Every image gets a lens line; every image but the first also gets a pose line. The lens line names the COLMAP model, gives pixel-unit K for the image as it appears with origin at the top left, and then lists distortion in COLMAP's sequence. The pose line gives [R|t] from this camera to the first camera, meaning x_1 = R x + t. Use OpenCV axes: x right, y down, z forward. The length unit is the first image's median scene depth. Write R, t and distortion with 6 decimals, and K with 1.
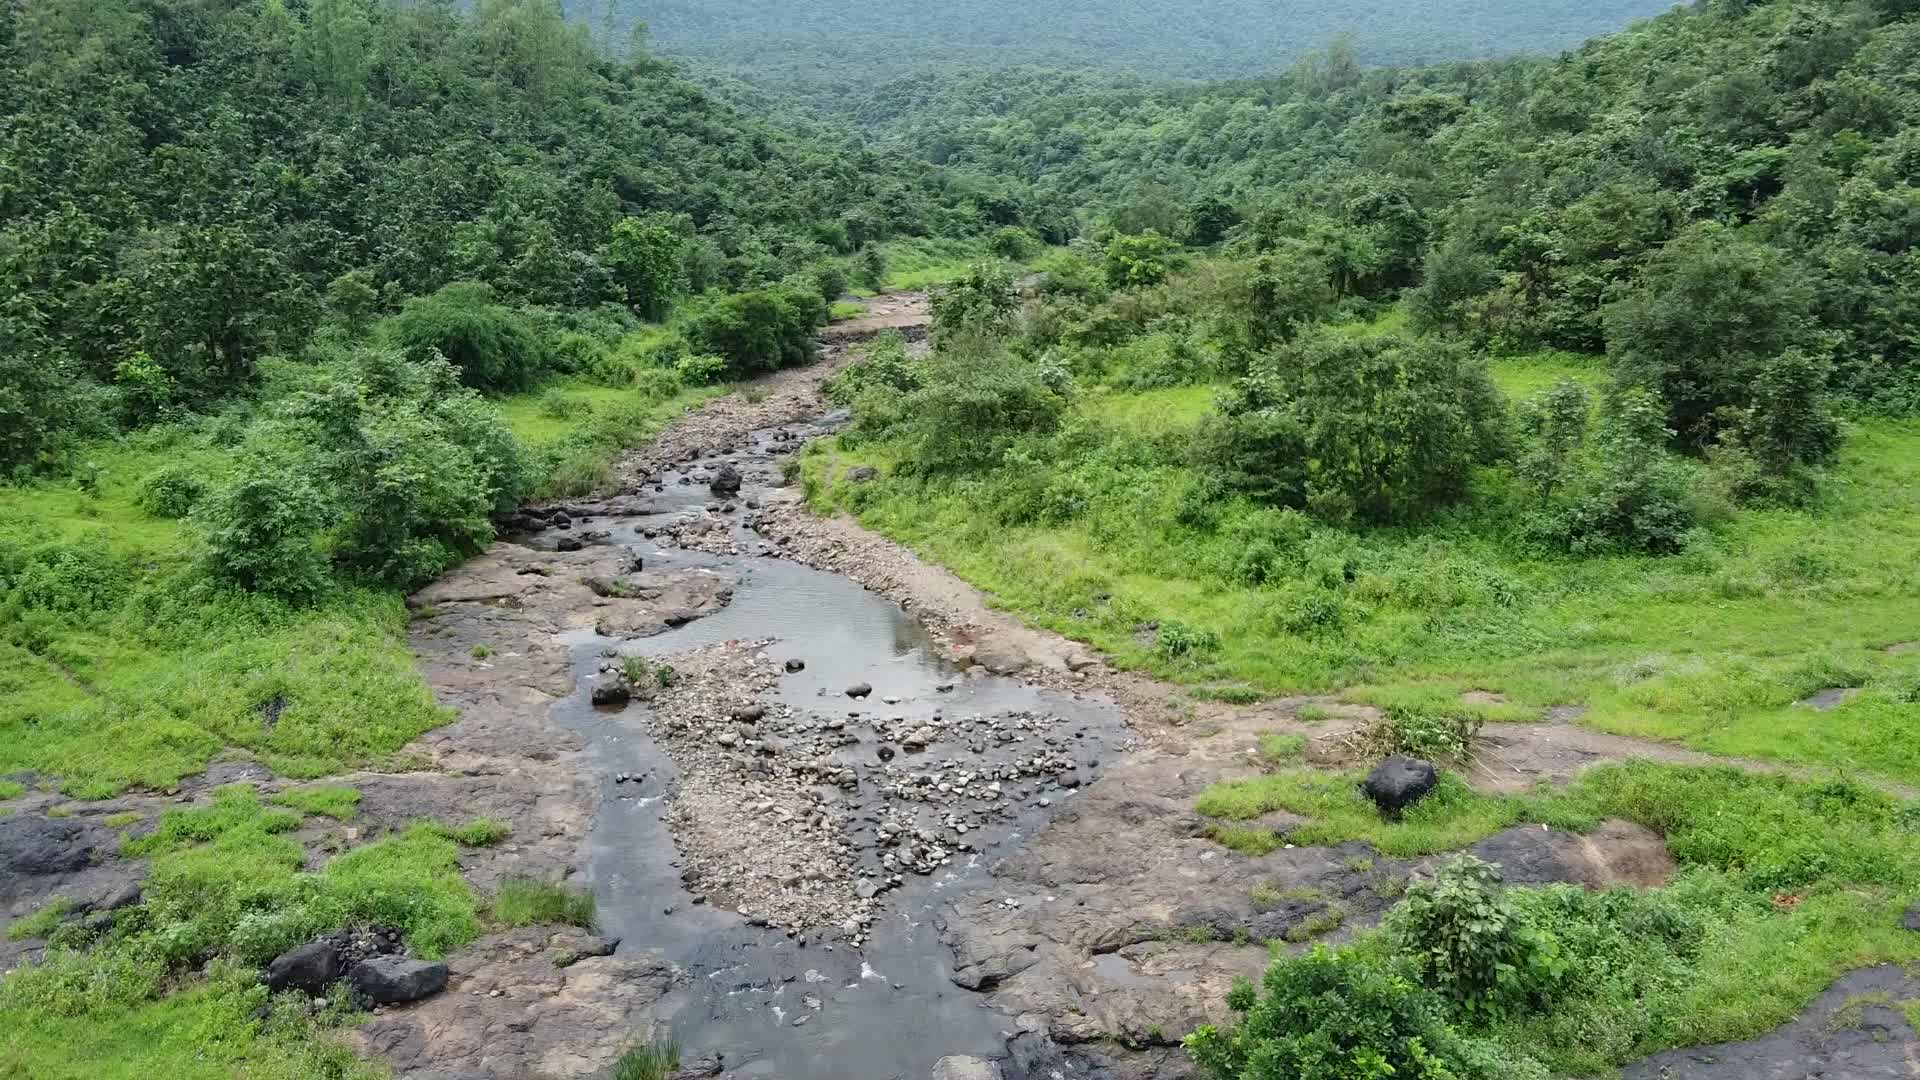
lens RADIAL K [[1560.3, 0, 960.0], [0, 1560.3, 540.0], [0, 0, 1]] dist [-0.021982, 0.078049]
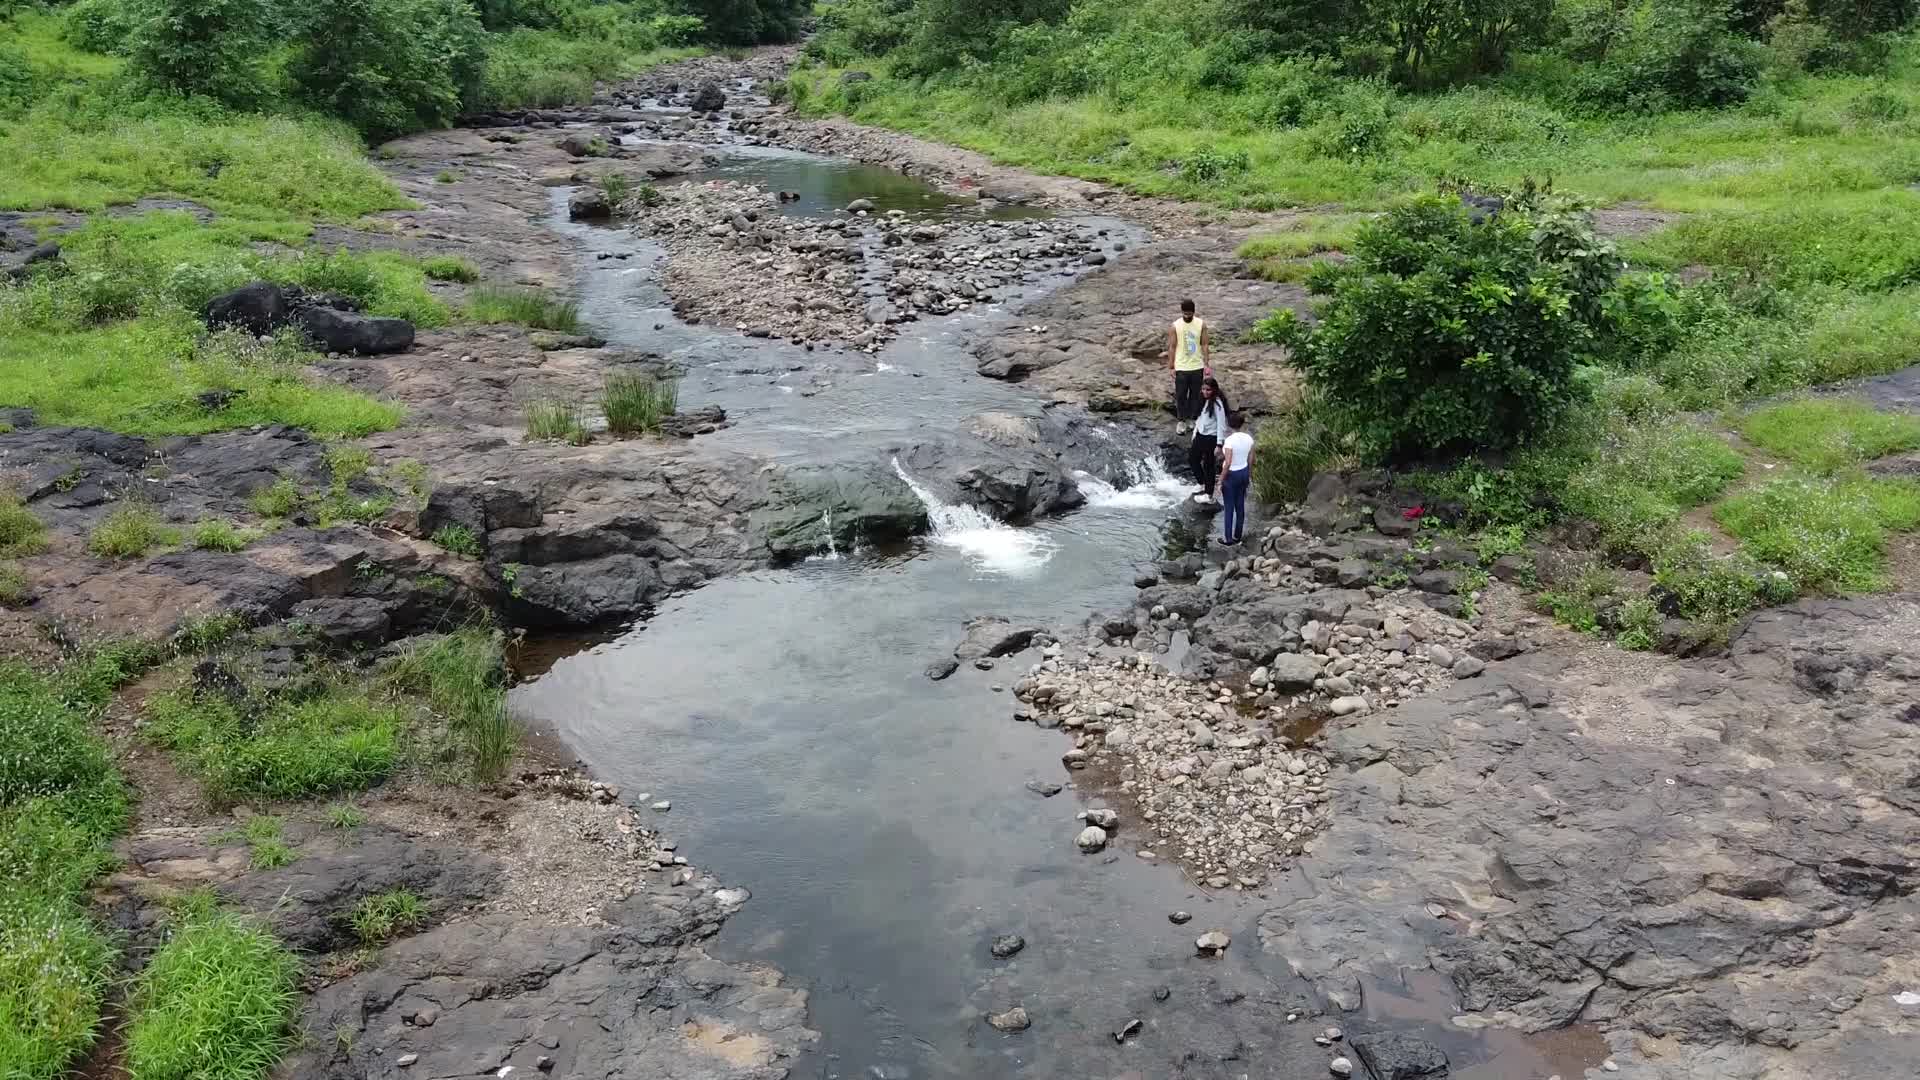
lens RADIAL K [[1556.0, 0, 960.0], [0, 1556.0, 540.0], [0, 0, 1]] dist [-0.015736, 0.064256]
pose [[0.999821, 0.009649, 0.016287, -0.015374], [-0.011572, 0.992413, 0.122404, 0.142571], [-0.014982, -0.122571, 0.992347, 0.051345]]
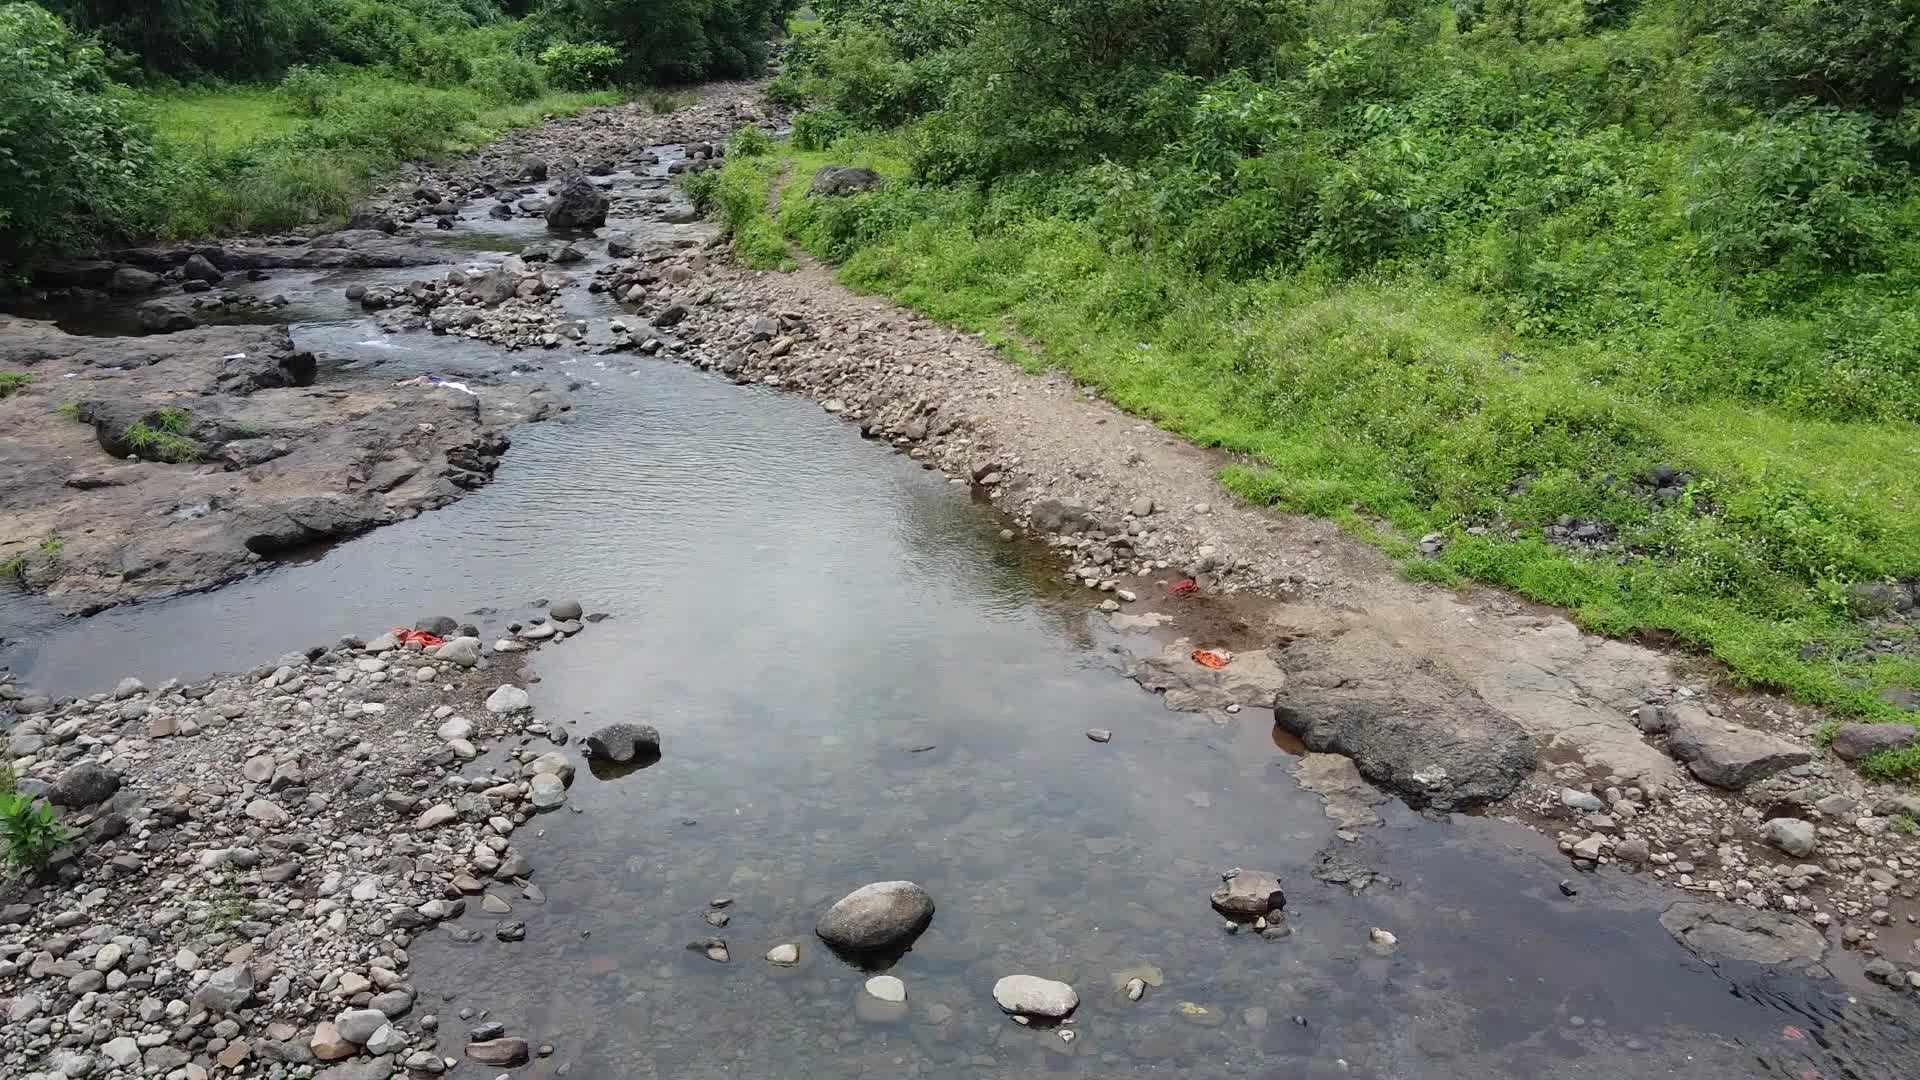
lens RADIAL K [[1556.0, 0, 960.0], [0, 1556.0, 540.0], [0, 0, 1]] dist [-0.015736, 0.064256]
pose [[0.999757, 0.002784, 0.021859, -0.046511], [-0.005335, 0.993057, 0.117516, 0.012176], [-0.021380, -0.117604, 0.992830, 0.629943]]
